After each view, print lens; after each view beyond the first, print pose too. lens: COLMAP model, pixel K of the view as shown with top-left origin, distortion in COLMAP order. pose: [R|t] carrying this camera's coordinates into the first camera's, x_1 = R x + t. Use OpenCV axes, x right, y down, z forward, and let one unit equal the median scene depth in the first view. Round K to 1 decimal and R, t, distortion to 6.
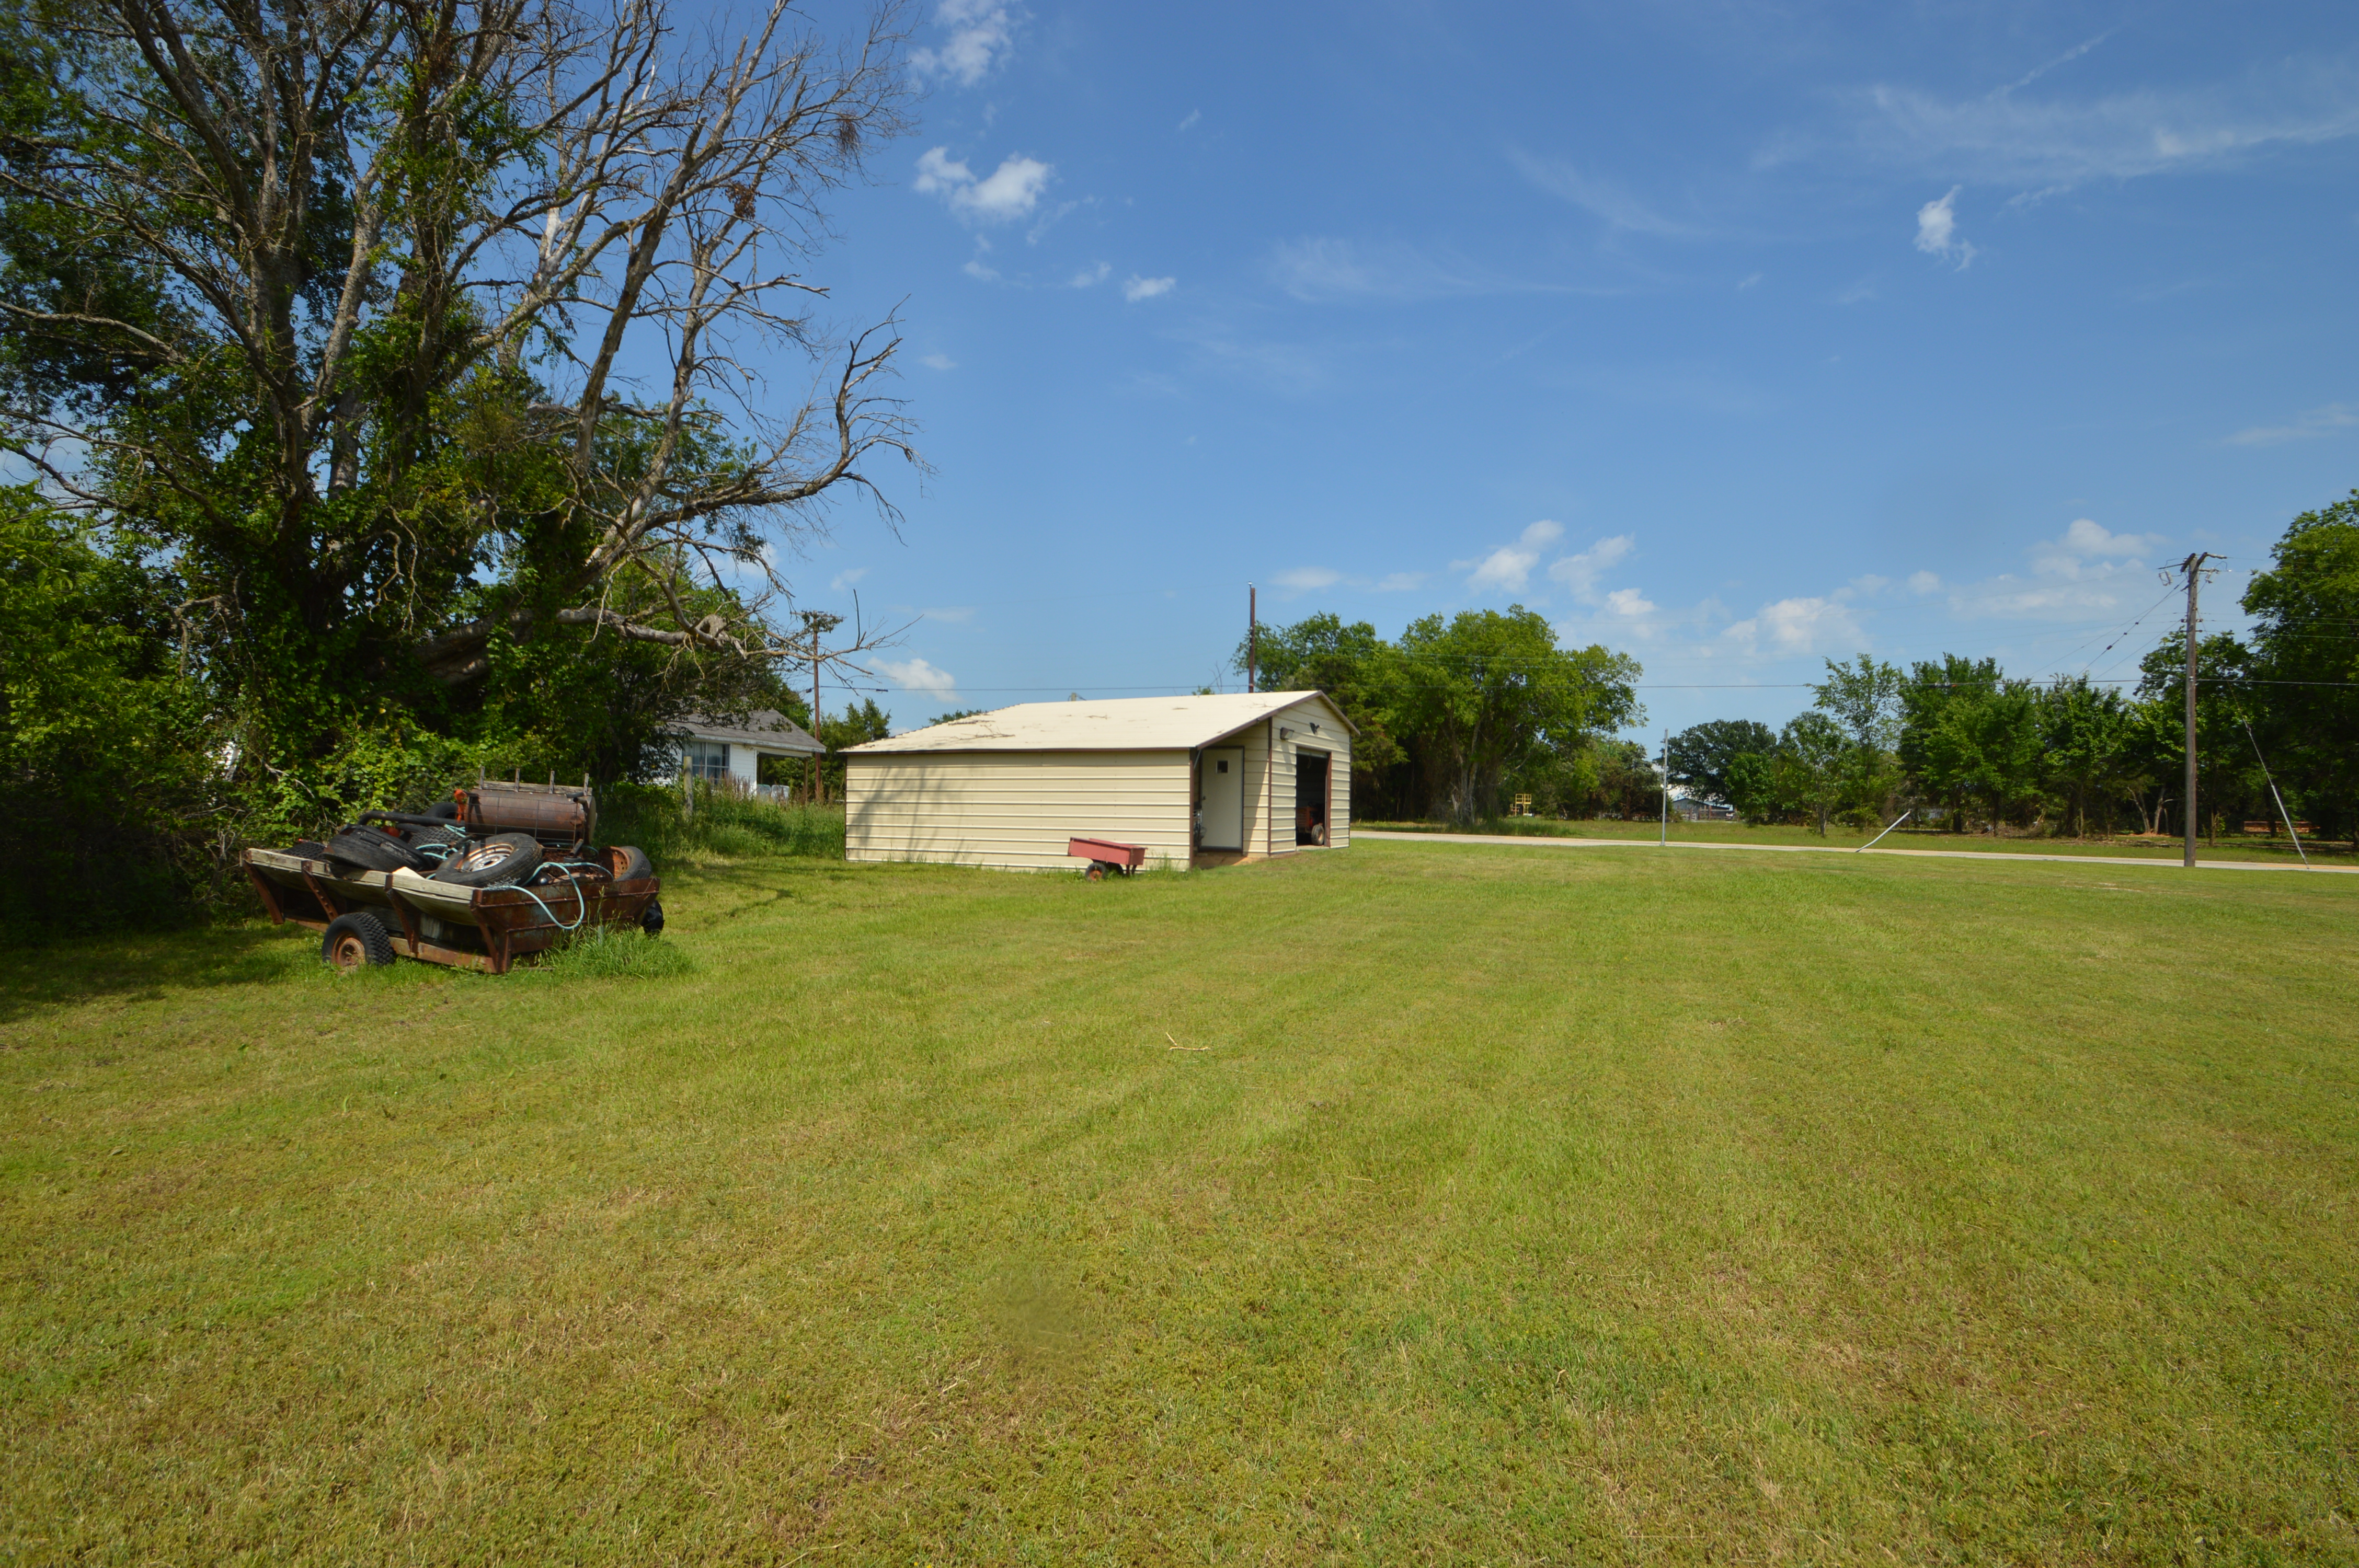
lens RADIAL K [[1053.4, 0, 1187.3], [0, 1053.4, 814.5], [0, 0, 1]] dist [0.010594, -0.019260]
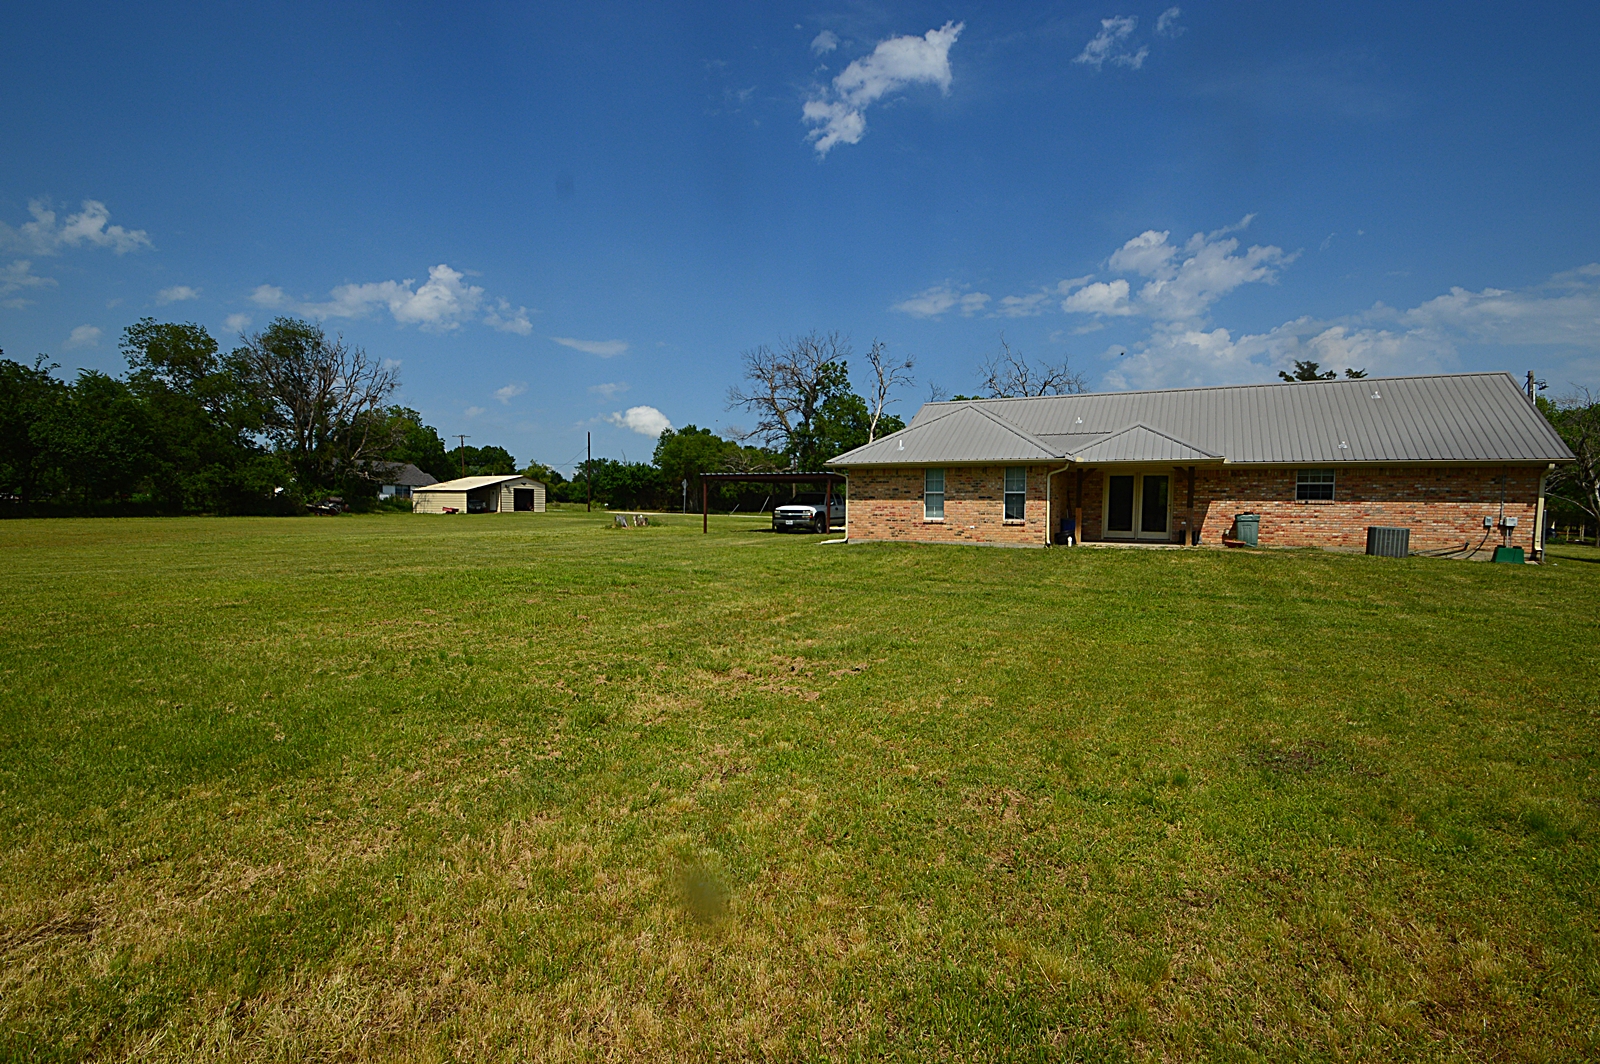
lens RADIAL K [[714.6, 0, 805.3], [0, 714.6, 552.7], [0, 0, 1]] dist [0.010594, -0.019260]
pose [[0.999087, 0.006482, -0.042238, 0.656401], [-0.004235, 0.998582, 0.053070, 0.018162], [0.042522, -0.052842, 0.997697, -0.891747]]
